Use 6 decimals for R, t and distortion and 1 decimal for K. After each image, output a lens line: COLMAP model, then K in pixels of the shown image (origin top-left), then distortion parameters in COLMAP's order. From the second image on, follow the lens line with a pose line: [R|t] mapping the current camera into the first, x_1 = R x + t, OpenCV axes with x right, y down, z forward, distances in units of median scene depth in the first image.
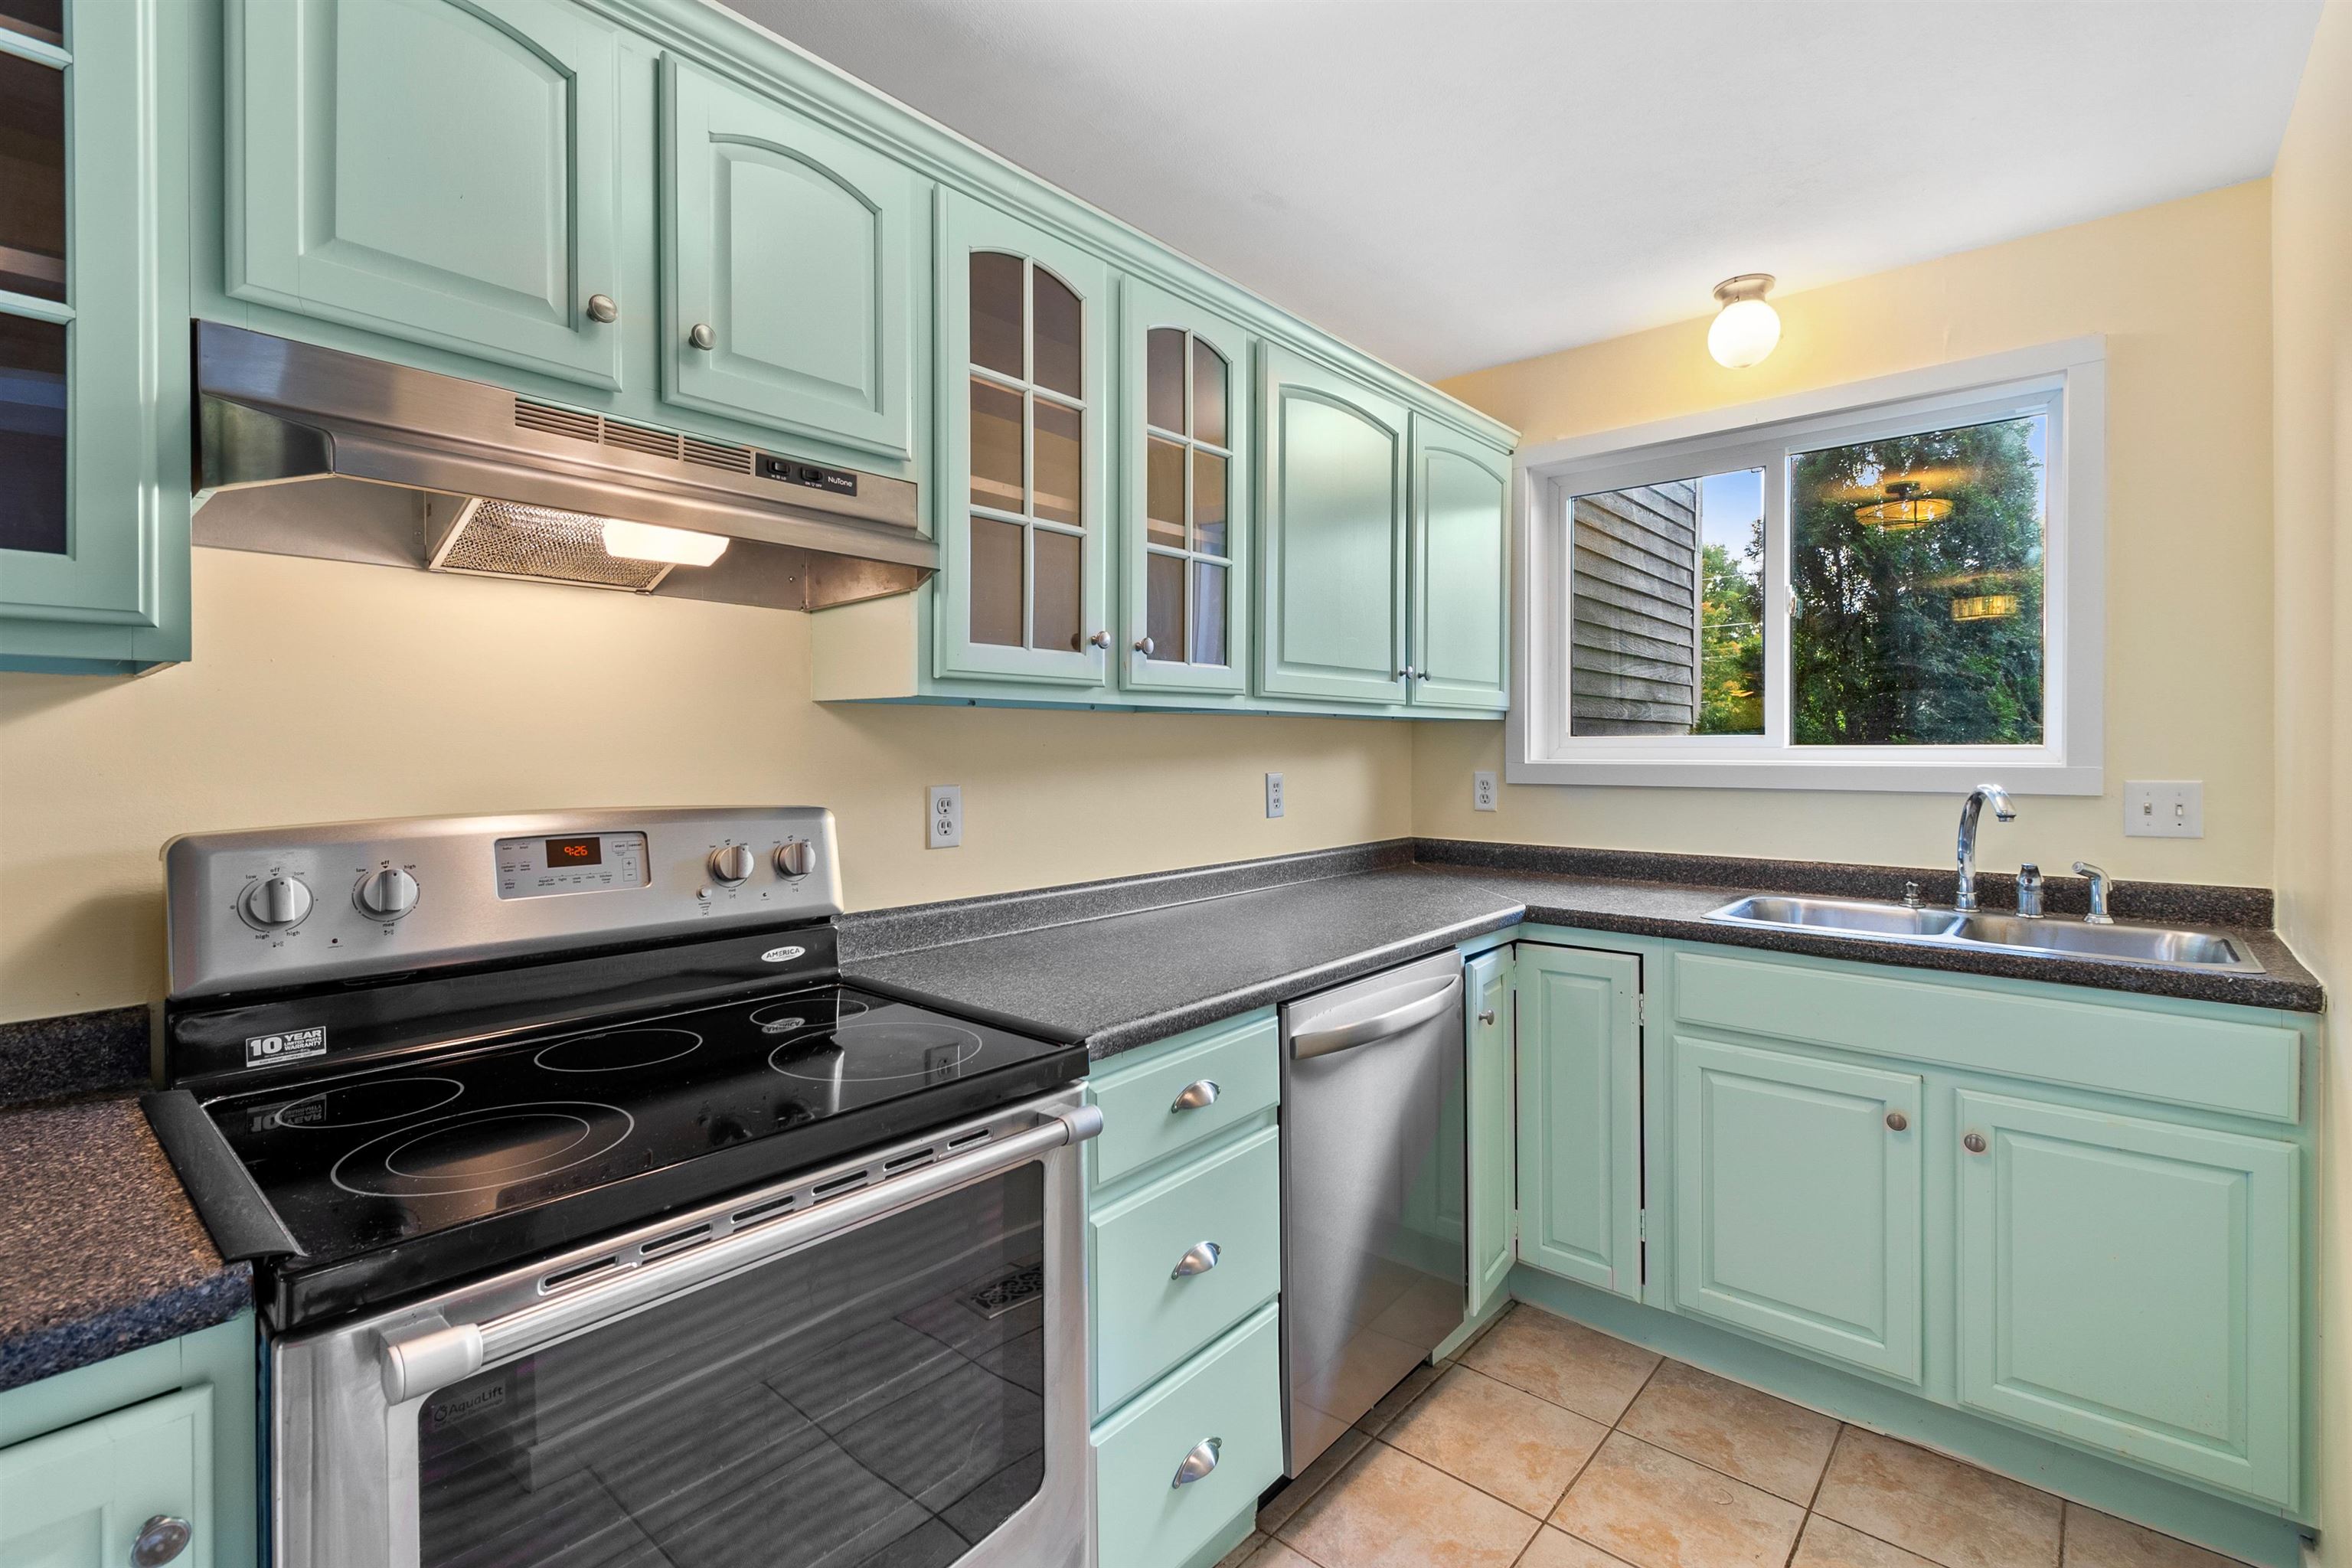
lens RADIAL K [[1041.4, 0, 1191.0], [0, 1041.4, 776.4], [0, 0, 1]] dist [-0.000890, -0.000572]
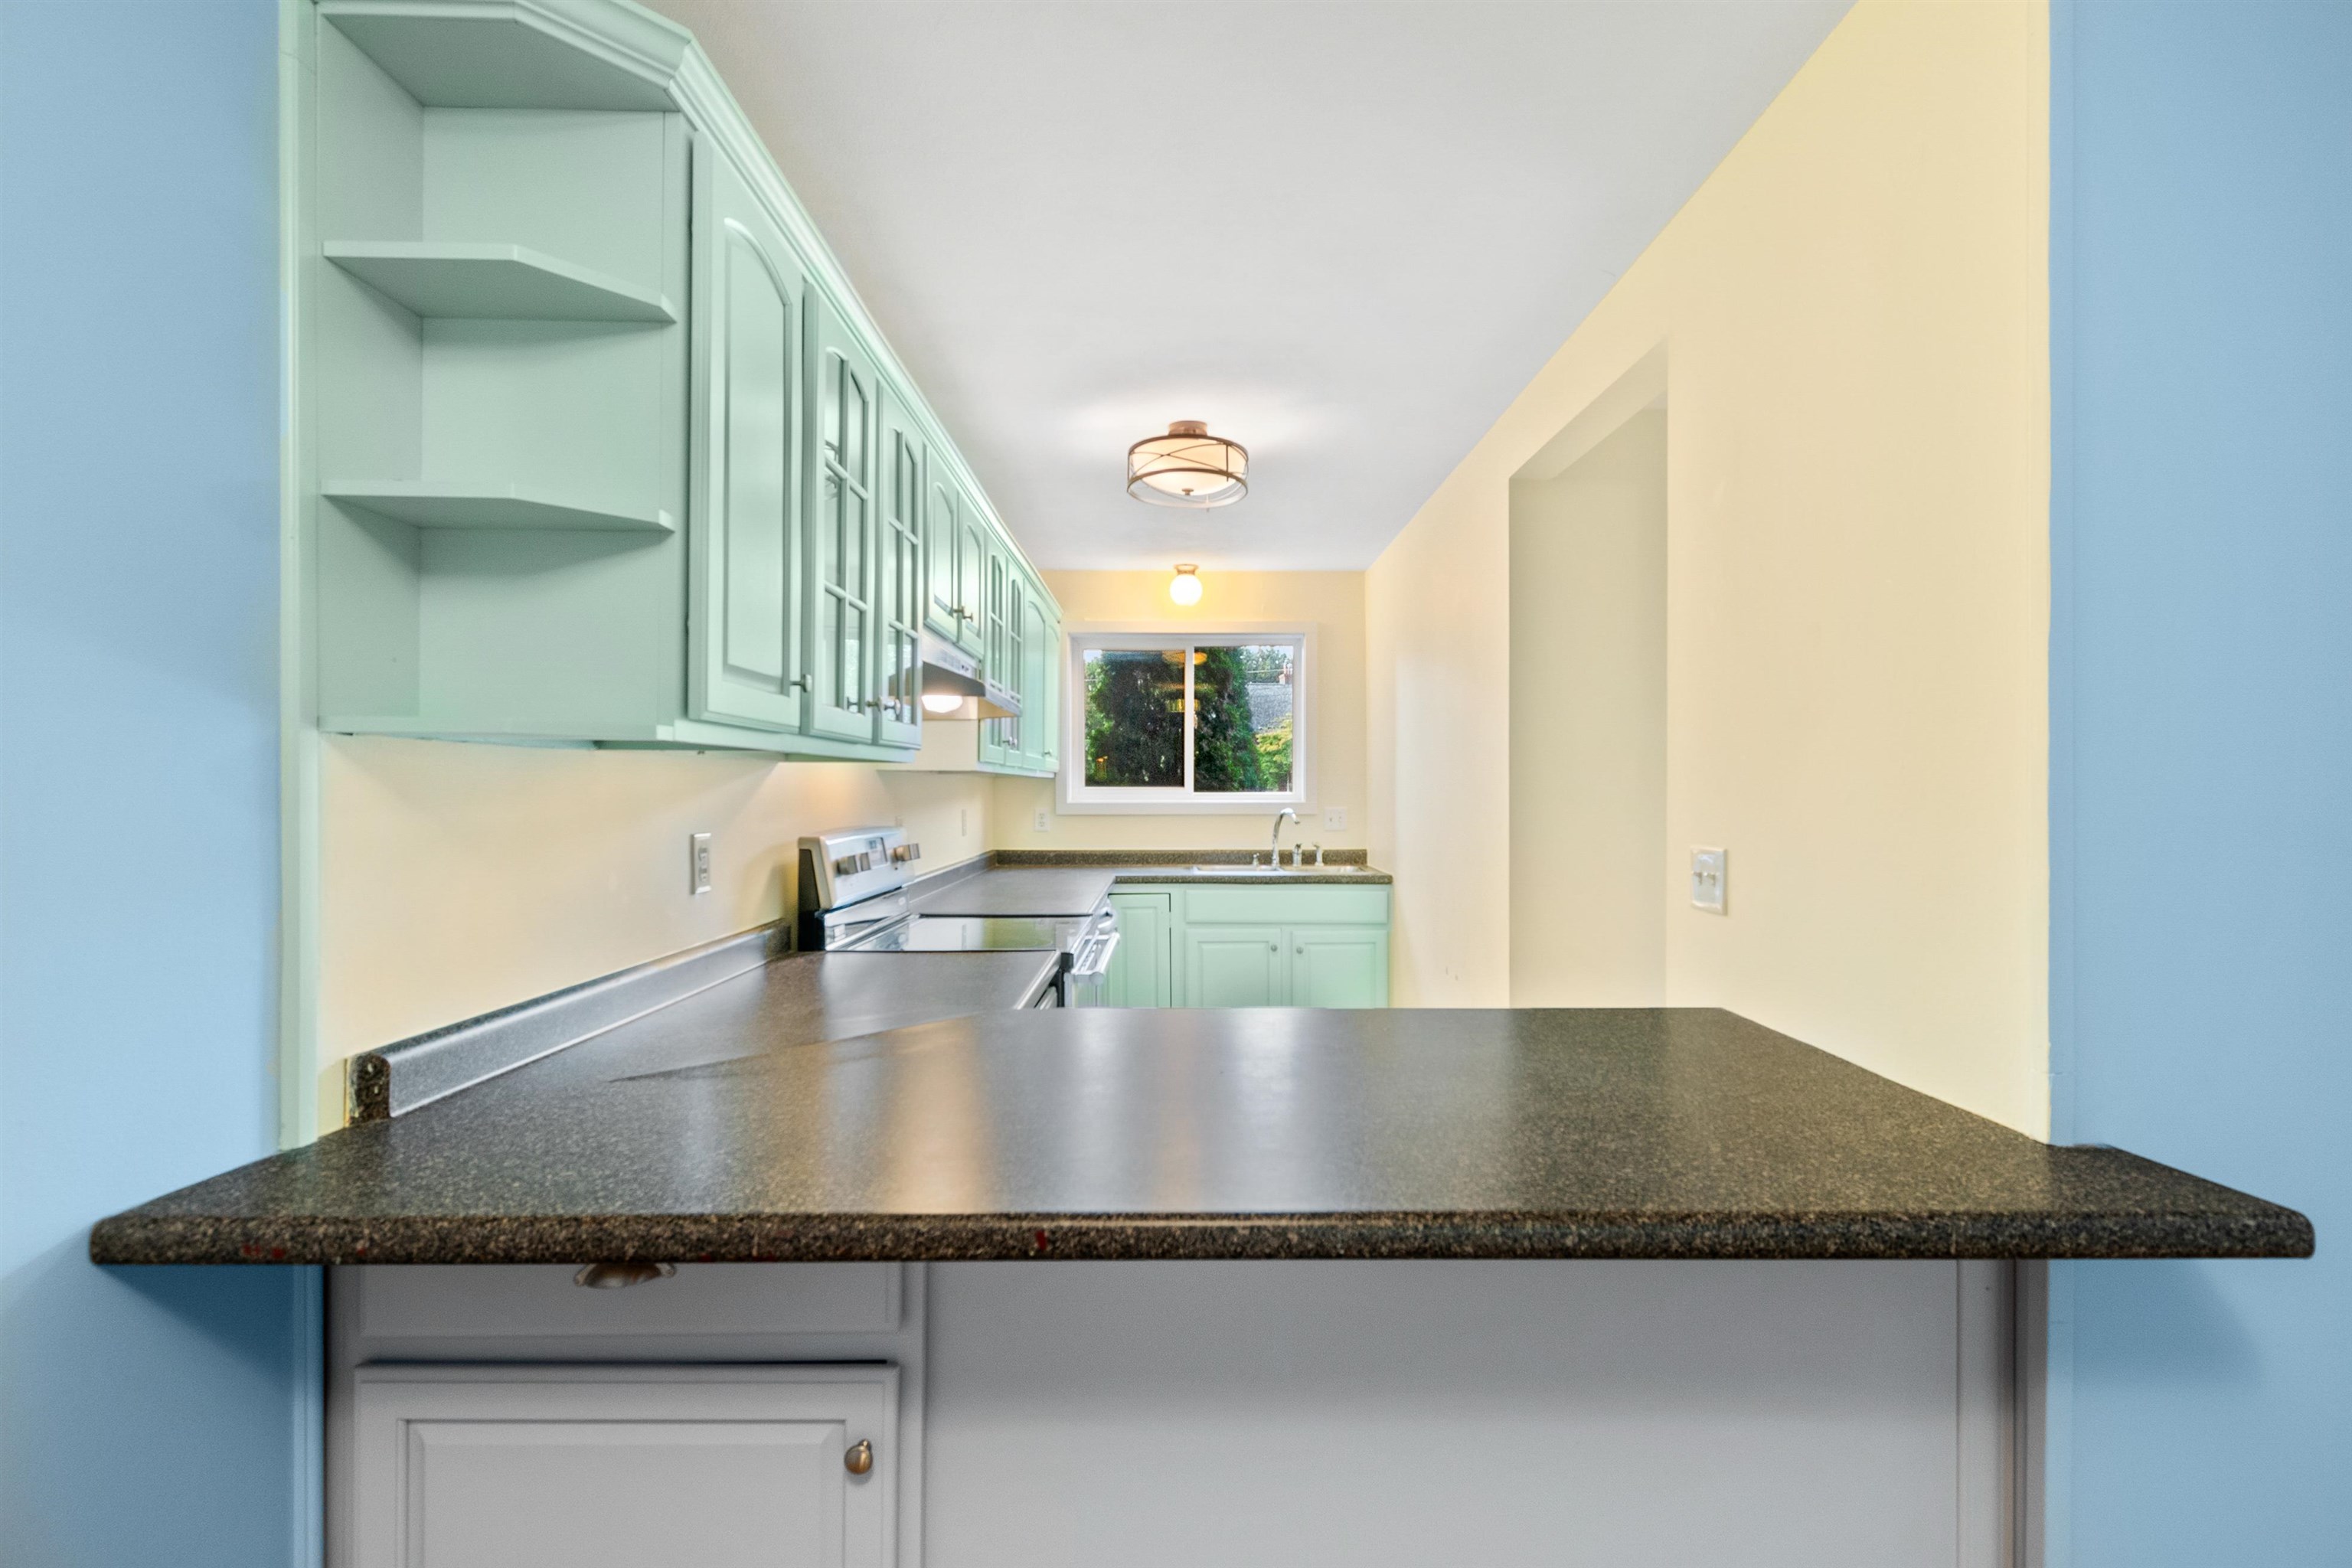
lens RADIAL K [[1099.0, 0, 1201.7], [0, 1099.0, 792.2], [0, 0, 1]] dist [0.000107, -0.000132]
pose [[0.742154, -0.000562, 0.670229, -0.879565], [0.016570, 0.999709, -0.017510, 0.006832], [-0.670025, 0.024101, 0.741948, -0.603643]]
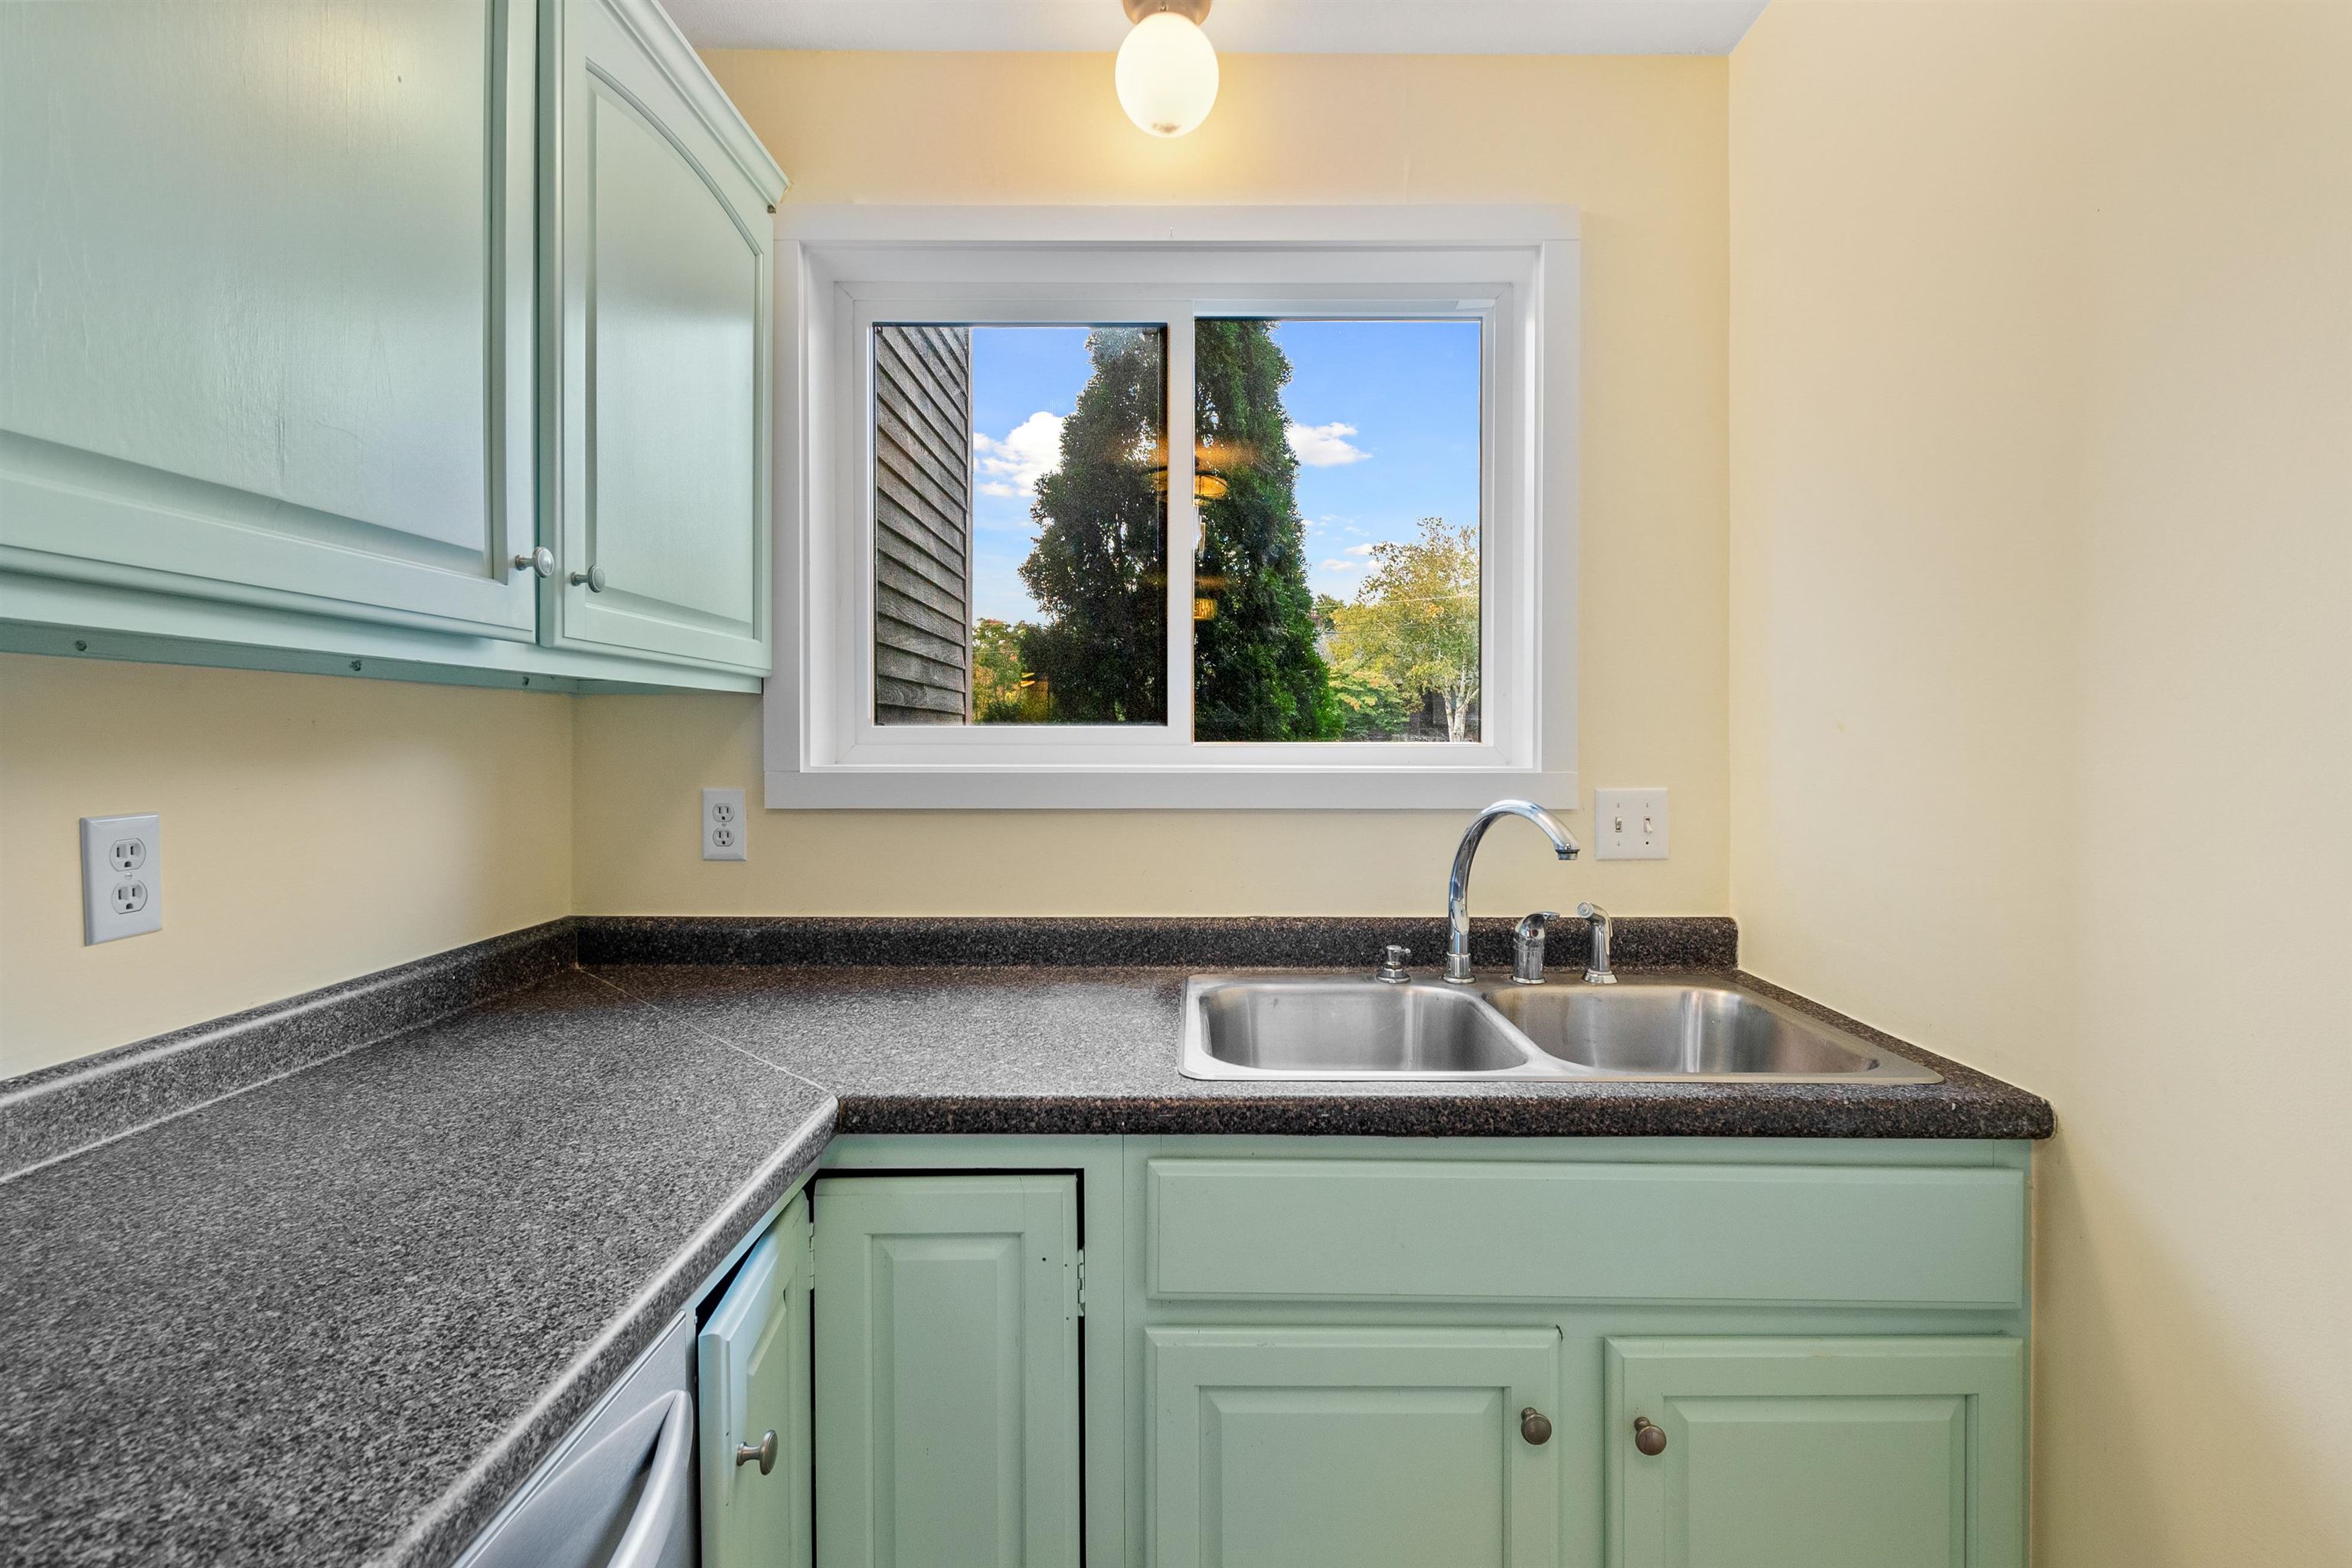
lens RADIAL K [[1066.1, 0, 1193.7], [0, 1066.1, 745.0], [0, 0, 1]] dist [0.000822, -0.000497]
pose [[0.757651, 0.000215, 0.652660, 0.128389], [0.015079, 0.999727, -0.017833, -0.016504], [-0.652486, 0.023353, 0.757441, 0.510654]]
